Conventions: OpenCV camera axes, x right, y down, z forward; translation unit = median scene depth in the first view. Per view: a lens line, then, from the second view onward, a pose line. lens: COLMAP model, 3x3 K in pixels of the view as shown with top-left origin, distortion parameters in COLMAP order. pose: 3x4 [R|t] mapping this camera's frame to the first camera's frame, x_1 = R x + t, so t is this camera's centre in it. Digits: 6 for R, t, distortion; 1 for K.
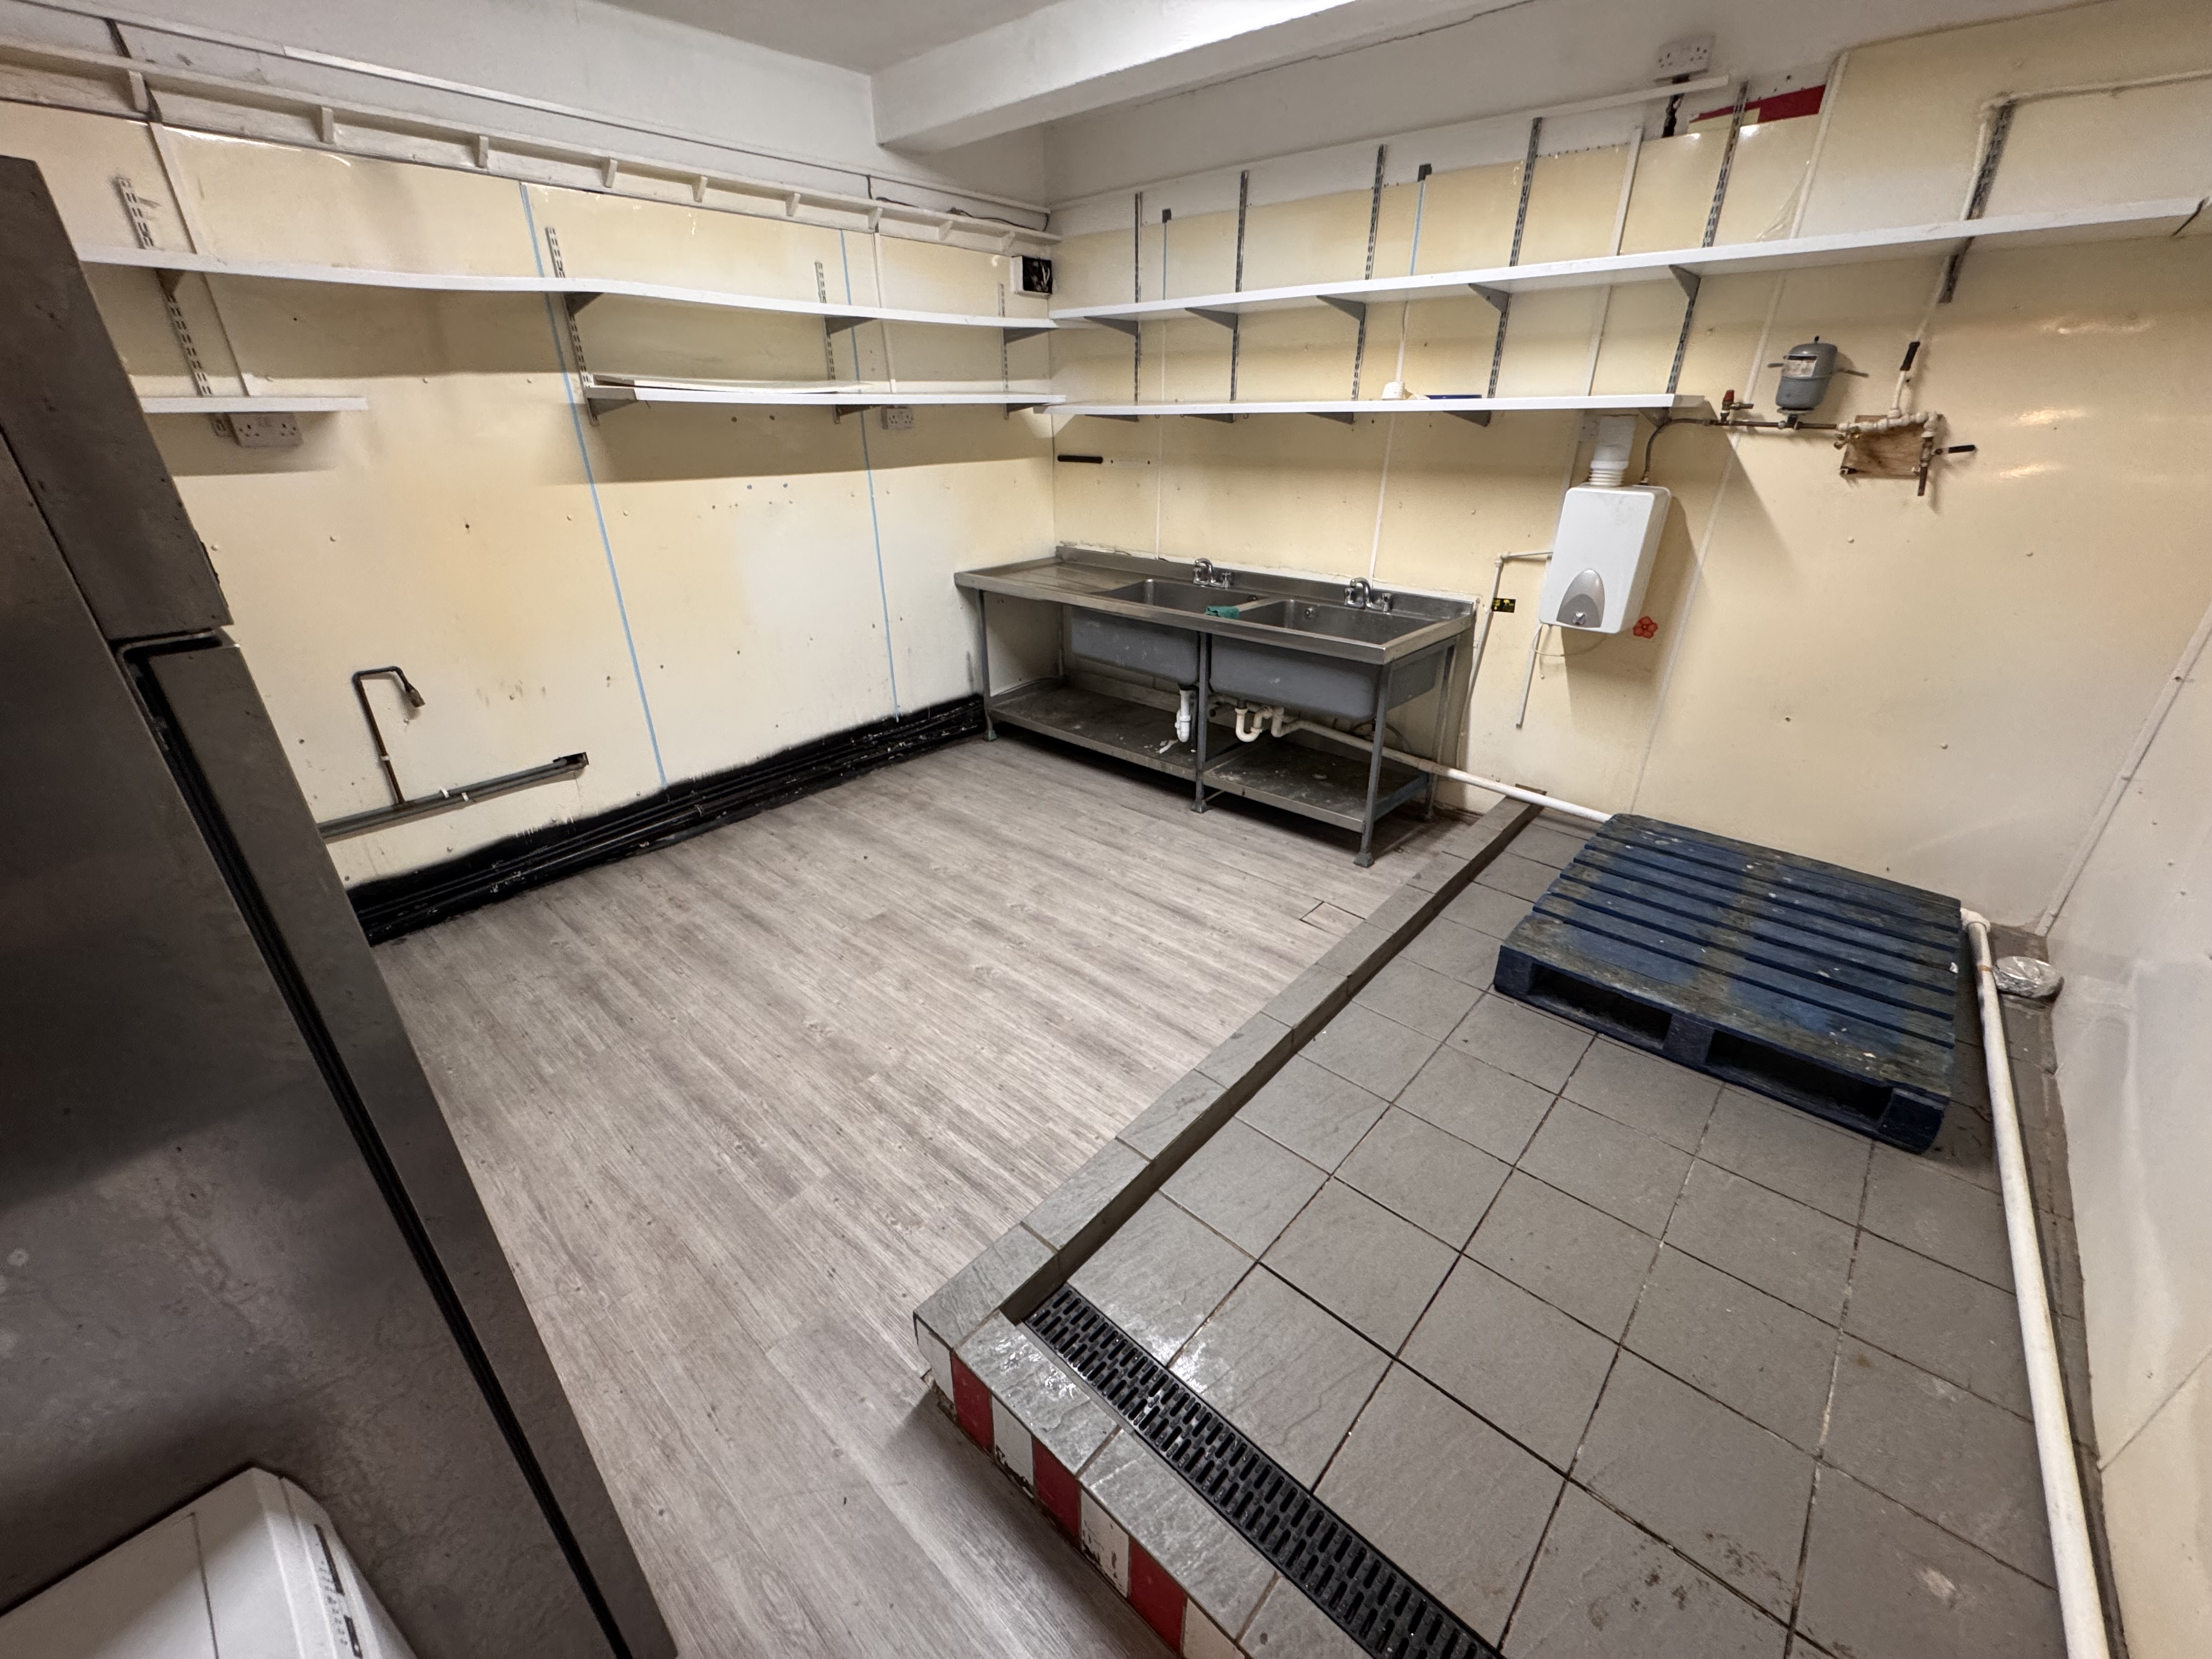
lens RADIAL K [[882.5, 0, 1106.0], [0, 882.5, 829.5], [0, 0, 1]] dist [-0.001815, -0.000070]
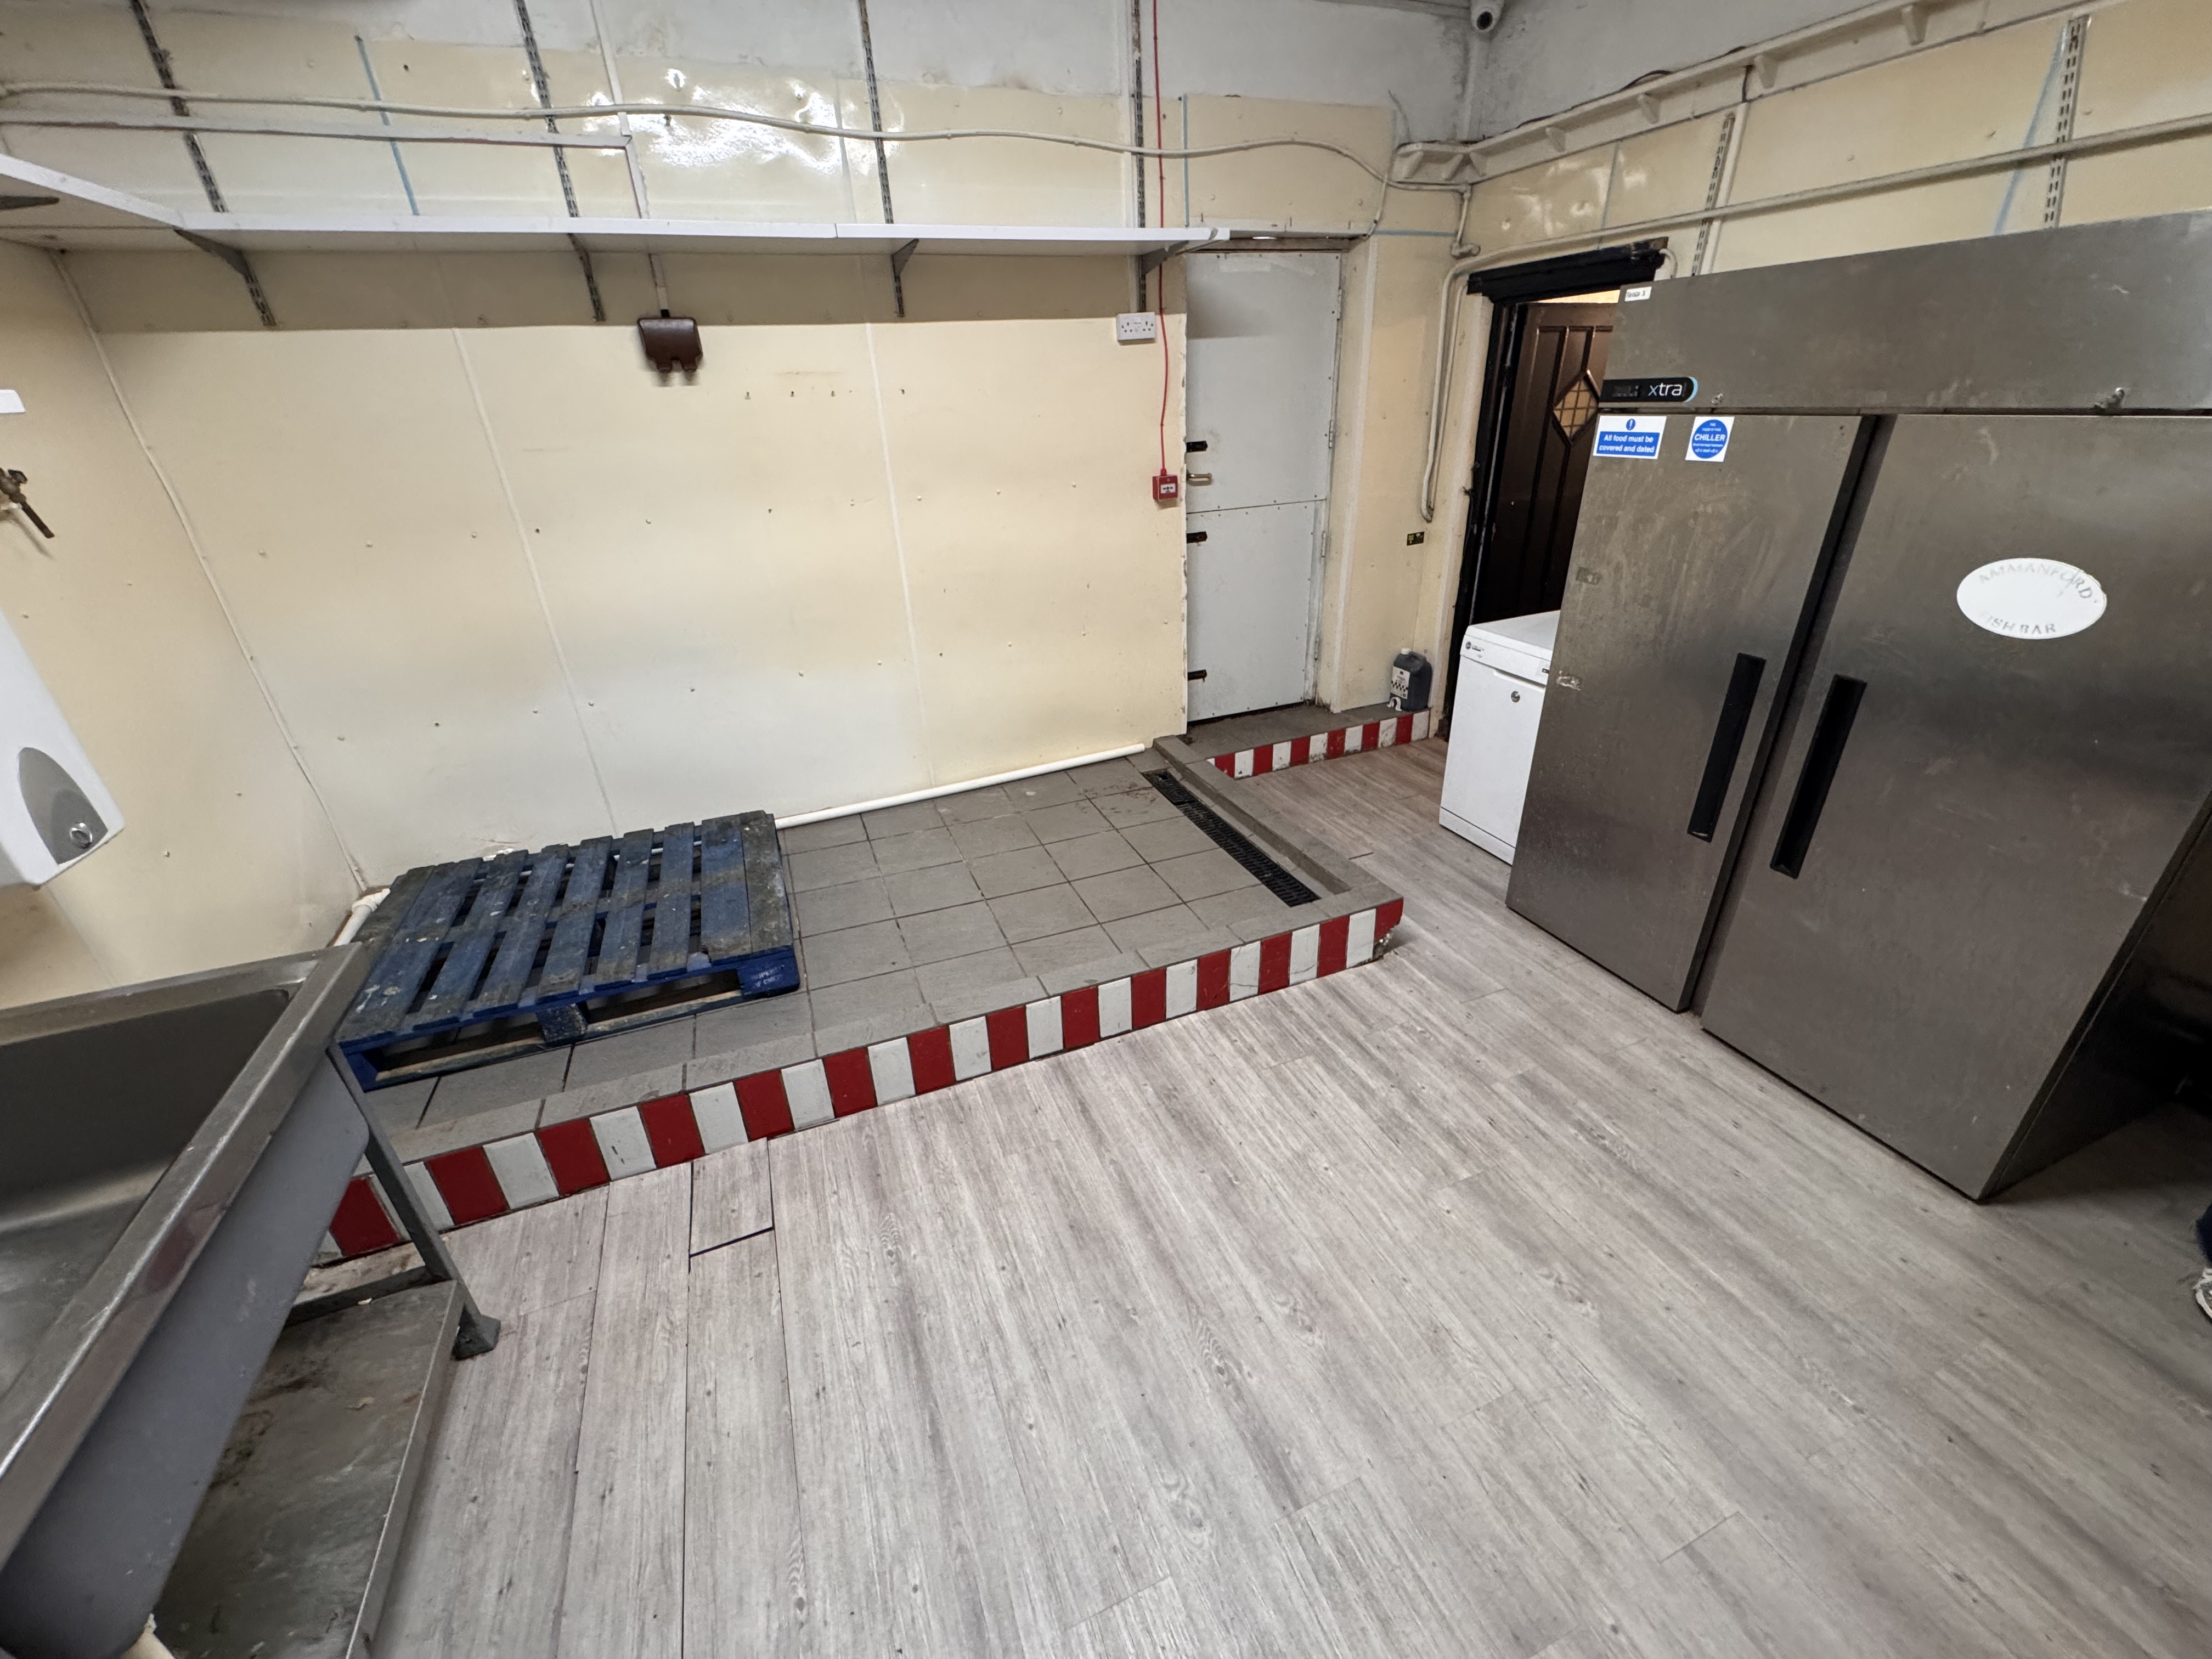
lens RADIAL K [[882.5, 0, 1106.0], [0, 882.5, 829.5], [0, 0, 1]] dist [-0.001815, -0.000070]
pose [[-0.897441, -0.163855, 0.409574, -0.209399], [0.229000, 0.620509, 0.750018, -0.517631], [-0.377039, 0.766890, -0.519348, 1.104870]]
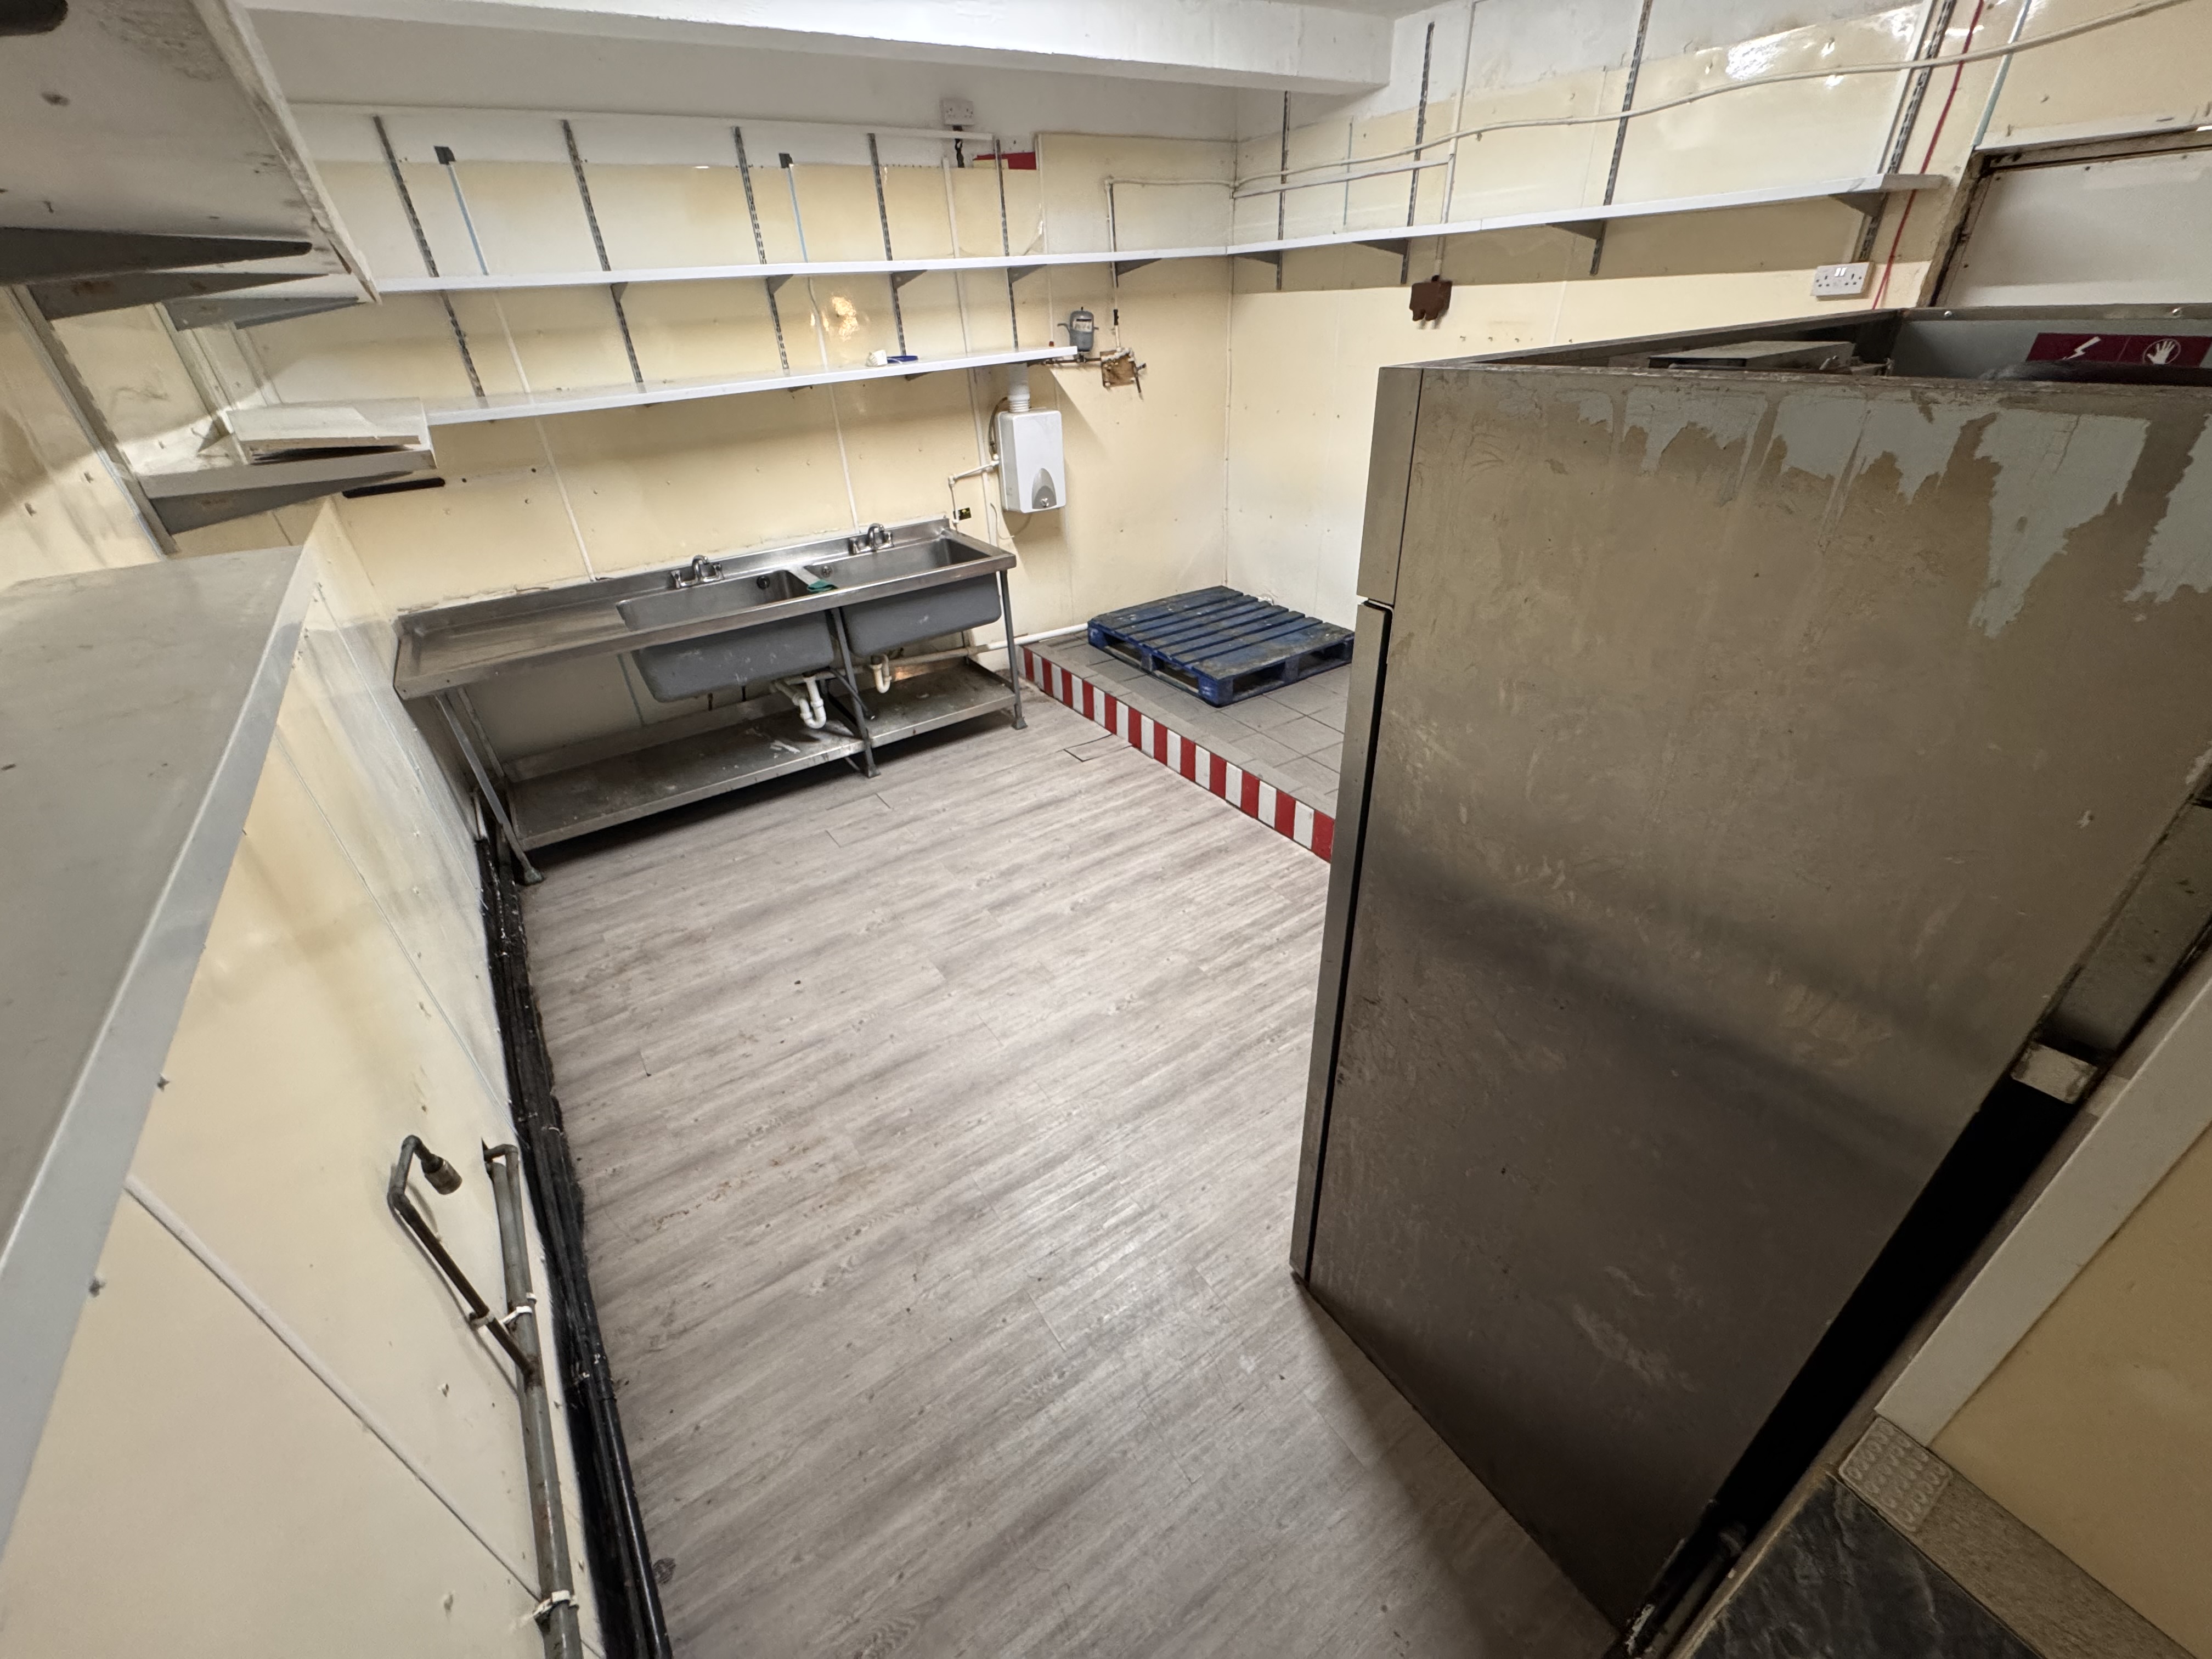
lens RADIAL K [[882.5, 0, 1106.0], [0, 882.5, 829.5], [0, 0, 1]] dist [-0.001815, -0.000070]
pose [[0.246600, -0.510619, 0.823685, -0.993352], [0.465728, 0.807795, 0.361336, -0.301634], [-0.849874, 0.294508, 0.437012, 0.456618]]
